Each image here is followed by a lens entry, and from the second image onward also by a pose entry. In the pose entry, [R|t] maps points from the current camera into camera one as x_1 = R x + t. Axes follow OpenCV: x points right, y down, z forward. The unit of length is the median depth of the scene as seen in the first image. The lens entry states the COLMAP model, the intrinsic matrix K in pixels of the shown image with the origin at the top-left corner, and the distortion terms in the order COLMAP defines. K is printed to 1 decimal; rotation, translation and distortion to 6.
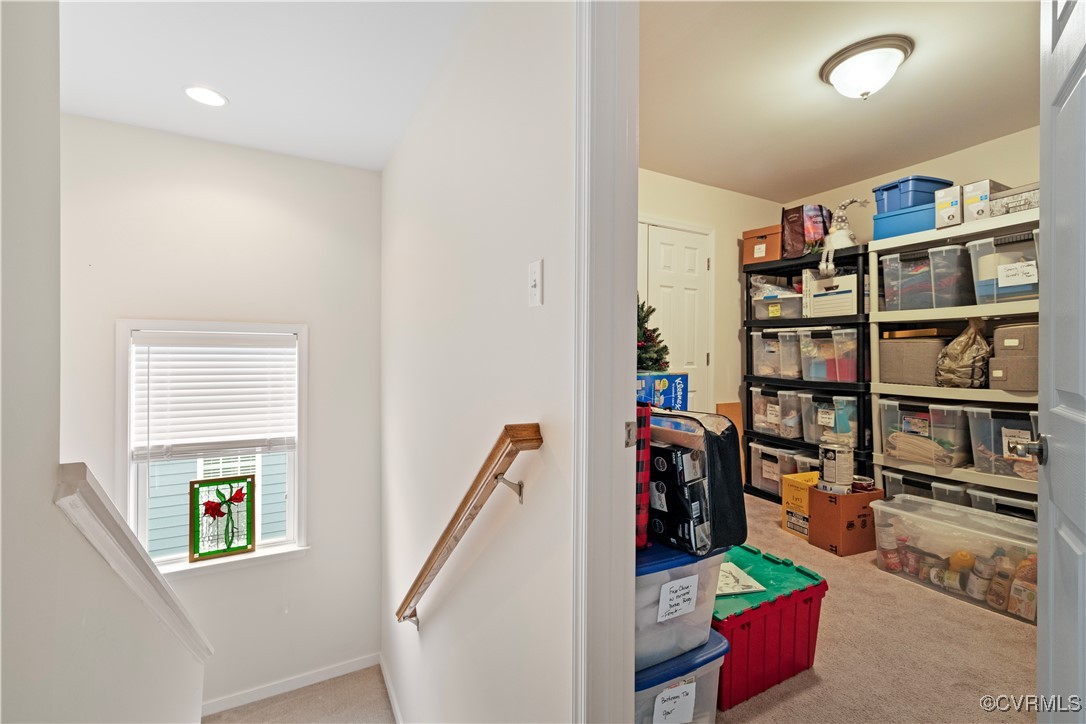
lens RADIAL K [[453.2, 0, 539.8], [0, 453.2, 359.9], [0, 0, 1]] dist [0.000547, 0.000750]
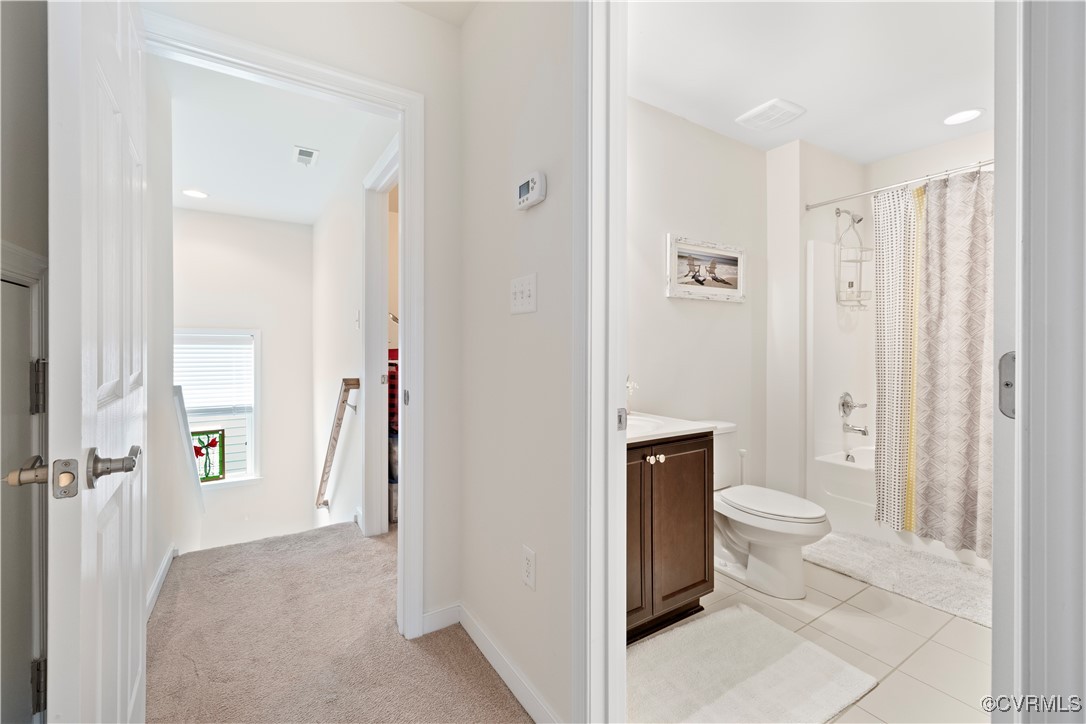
lens RADIAL K [[453.2, 0, 541.4], [0, 453.2, 351.4], [0, 0, 1]] dist [0.000547, 0.000750]
pose [[0.997232, -0.005659, 0.074135, 0.322122], [0.005888, 0.999979, -0.002870, 0.004713], [-0.074118, 0.003298, 0.997244, -0.600734]]
